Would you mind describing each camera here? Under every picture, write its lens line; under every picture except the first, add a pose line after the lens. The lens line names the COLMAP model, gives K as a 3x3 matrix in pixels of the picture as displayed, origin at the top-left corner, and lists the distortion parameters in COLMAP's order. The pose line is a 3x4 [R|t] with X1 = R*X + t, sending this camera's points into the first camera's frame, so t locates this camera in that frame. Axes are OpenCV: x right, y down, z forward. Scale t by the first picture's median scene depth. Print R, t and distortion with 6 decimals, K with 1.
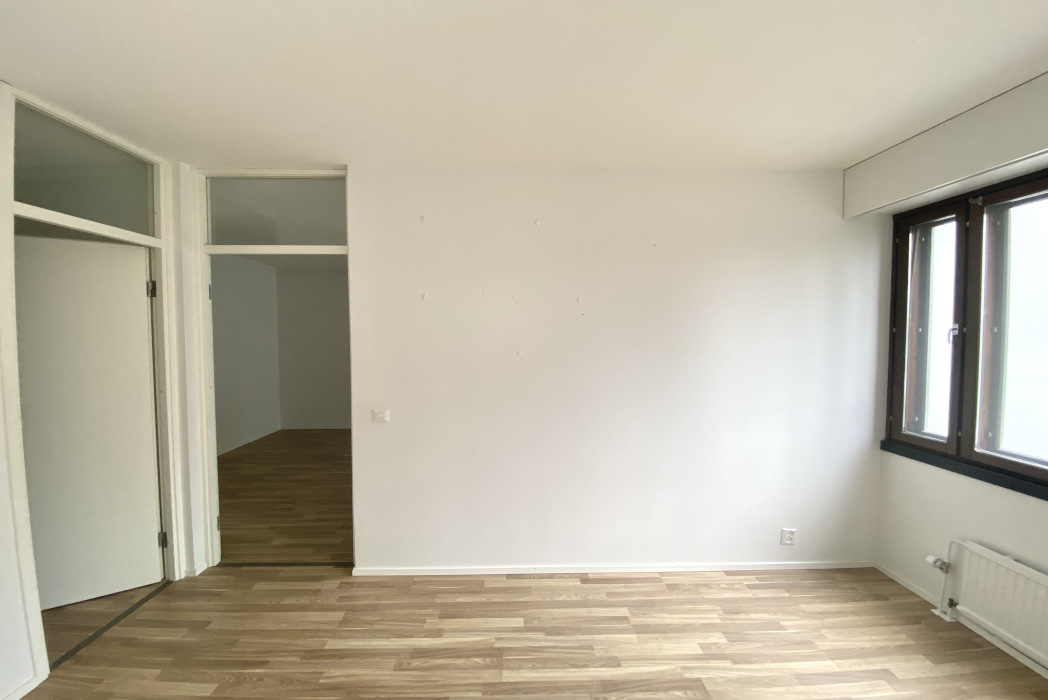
lens RADIAL K [[427.1, 0, 522.6], [0, 427.1, 359.4], [0, 0, 1]] dist [0.024701, -0.023501]
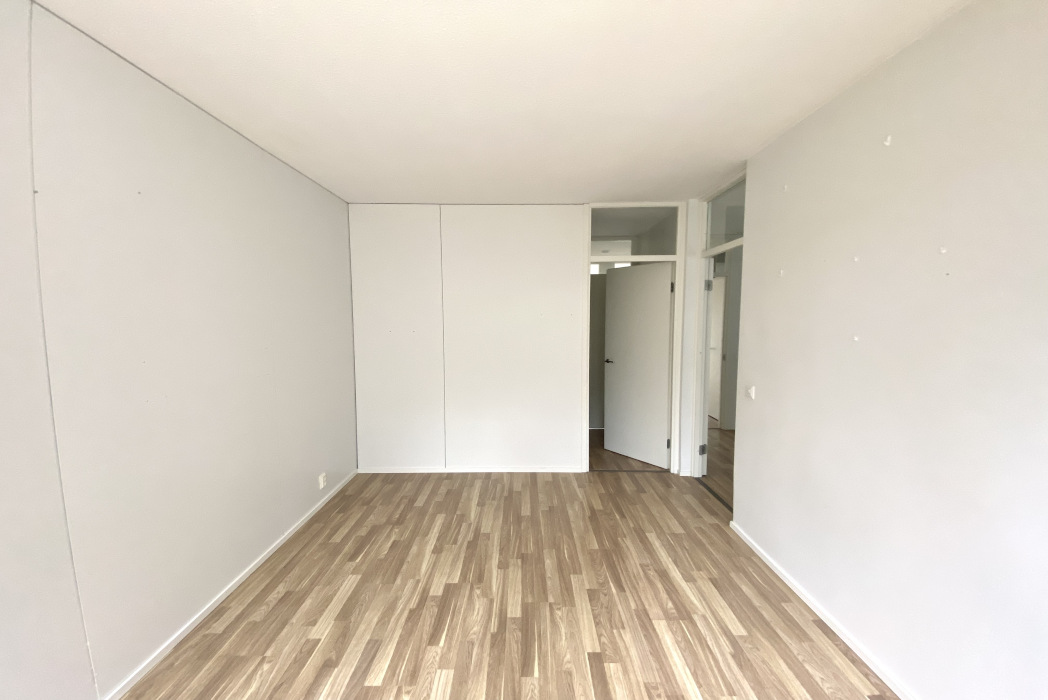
lens RADIAL K [[427.1, 0, 522.6], [0, 427.1, 359.4], [0, 0, 1]] dist [0.024701, -0.023501]
pose [[-0.024098, 0.092703, -0.995402, 0.810002], [-0.045982, 0.994535, 0.093736, -0.023001], [0.998652, 0.048029, -0.019704, 0.508048]]
